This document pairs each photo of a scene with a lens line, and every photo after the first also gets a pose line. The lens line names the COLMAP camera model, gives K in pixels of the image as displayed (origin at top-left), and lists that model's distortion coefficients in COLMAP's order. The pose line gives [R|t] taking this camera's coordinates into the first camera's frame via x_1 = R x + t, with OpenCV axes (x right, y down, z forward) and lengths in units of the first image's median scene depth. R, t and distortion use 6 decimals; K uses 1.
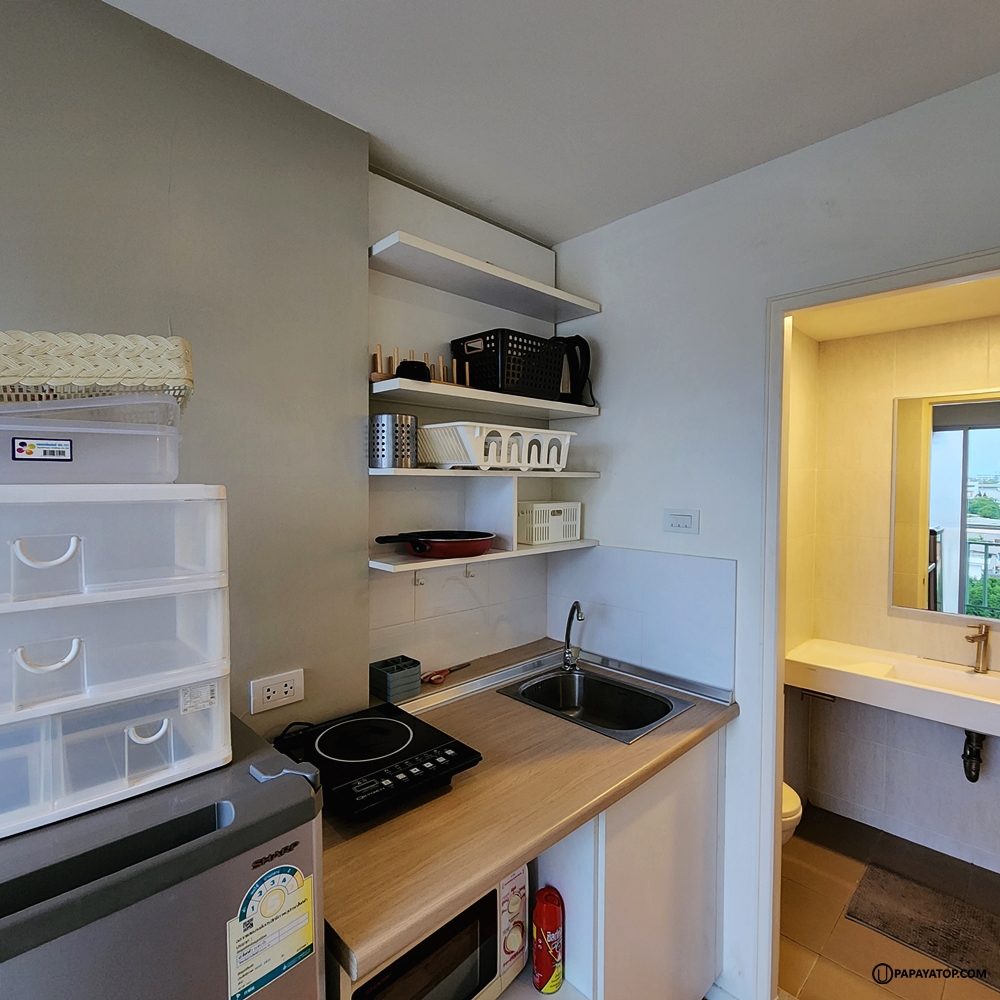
lens RADIAL K [[545.5, 0, 499.3], [0, 545.5, 496.7], [0, 0, 1]] dist [-0.004047, -0.001272]
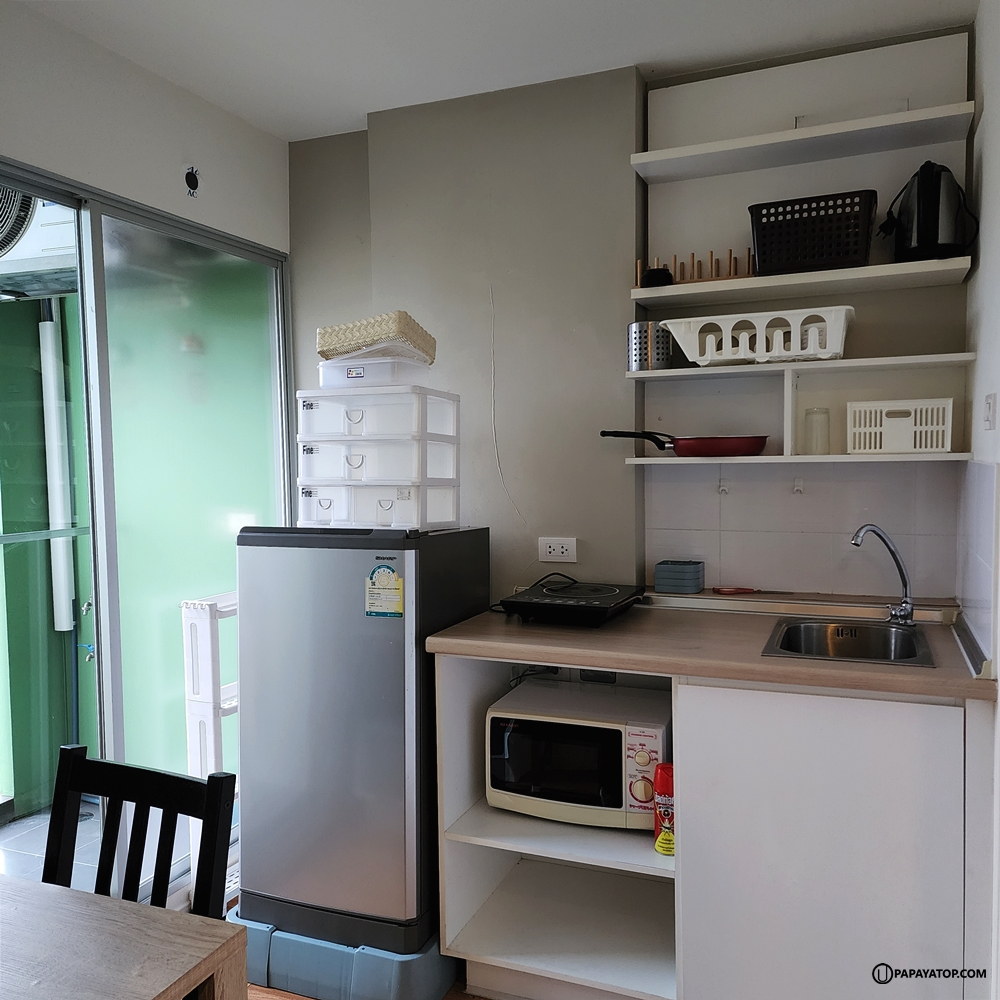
lens RADIAL K [[894.1, 0, 499.8], [0, 894.1, 502.2], [0, 0, 1]] dist [0.062862, -0.003211]
pose [[0.408574, 0.047083, -0.911510, 1.356654], [-0.009588, 0.998835, 0.047296, 0.129363], [0.912675, -0.010584, 0.408549, -0.001212]]
